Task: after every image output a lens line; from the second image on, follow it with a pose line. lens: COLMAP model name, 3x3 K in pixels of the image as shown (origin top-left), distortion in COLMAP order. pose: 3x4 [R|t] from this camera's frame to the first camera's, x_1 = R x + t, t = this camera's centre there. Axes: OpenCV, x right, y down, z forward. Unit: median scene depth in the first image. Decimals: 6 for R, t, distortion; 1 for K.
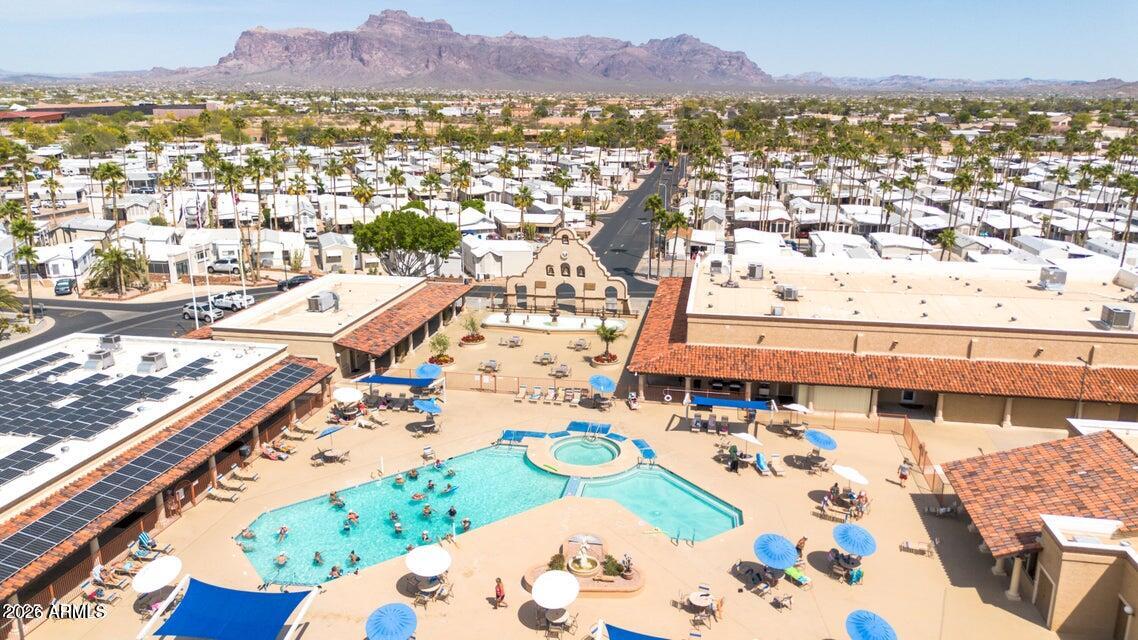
lens RADIAL K [[806.8, 0, 571.4], [0, 806.8, 318.5], [0, 0, 1]] dist [0.054558, -0.045024]
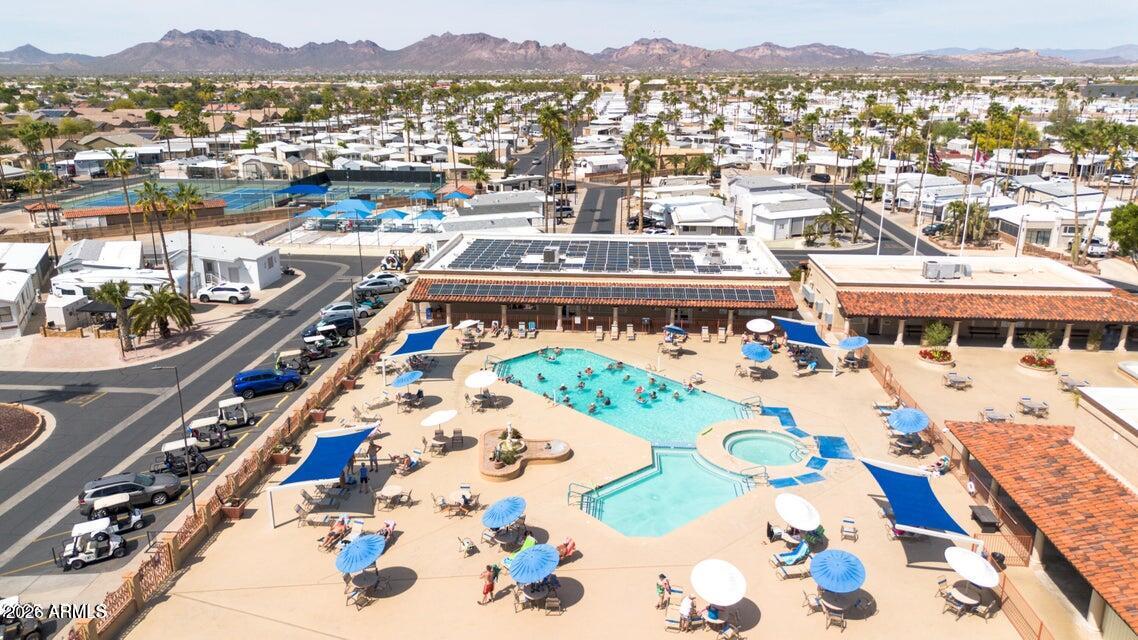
lens RADIAL K [[806.8, 0, 571.4], [0, 806.8, 318.5], [0, 0, 1]] dist [0.054558, -0.045024]
pose [[0.106880, 0.283513, -0.952994, 0.661818], [-0.265123, 0.931907, 0.247506, -0.104700], [0.958273, 0.226207, 0.174768, 0.528673]]
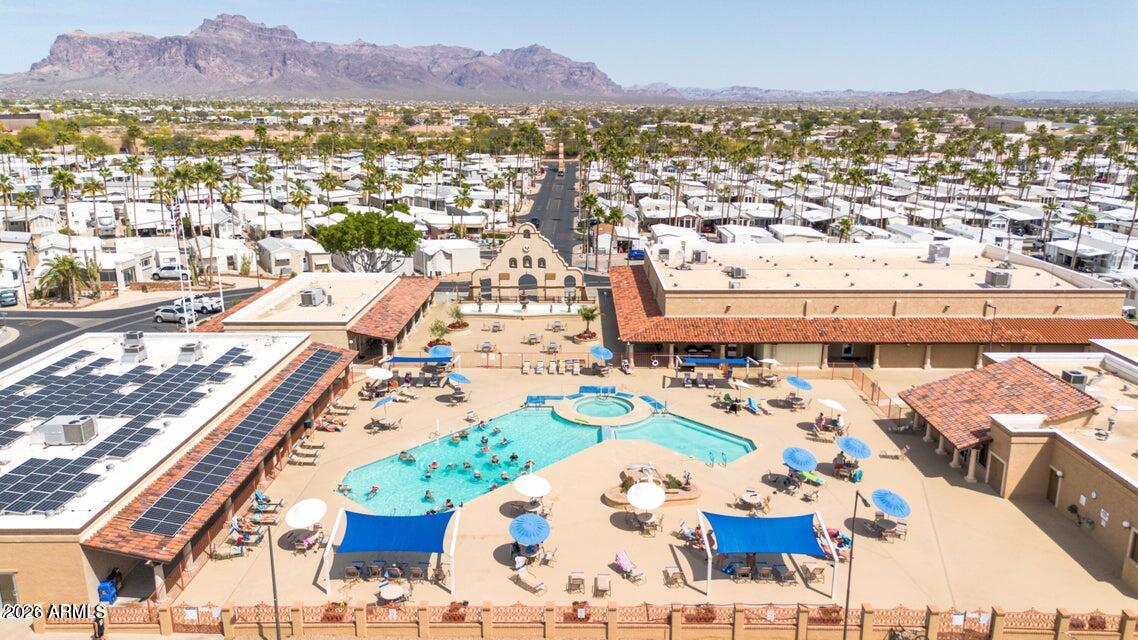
lens RADIAL K [[806.8, 0, 571.4], [0, 806.8, 318.5], [0, 0, 1]] dist [0.054558, -0.045024]
pose [[0.985114, -0.045059, 0.165891, -0.183124], [0.046820, 0.998881, -0.006719, 0.036203], [-0.165403, 0.014386, 0.986121, -0.117028]]
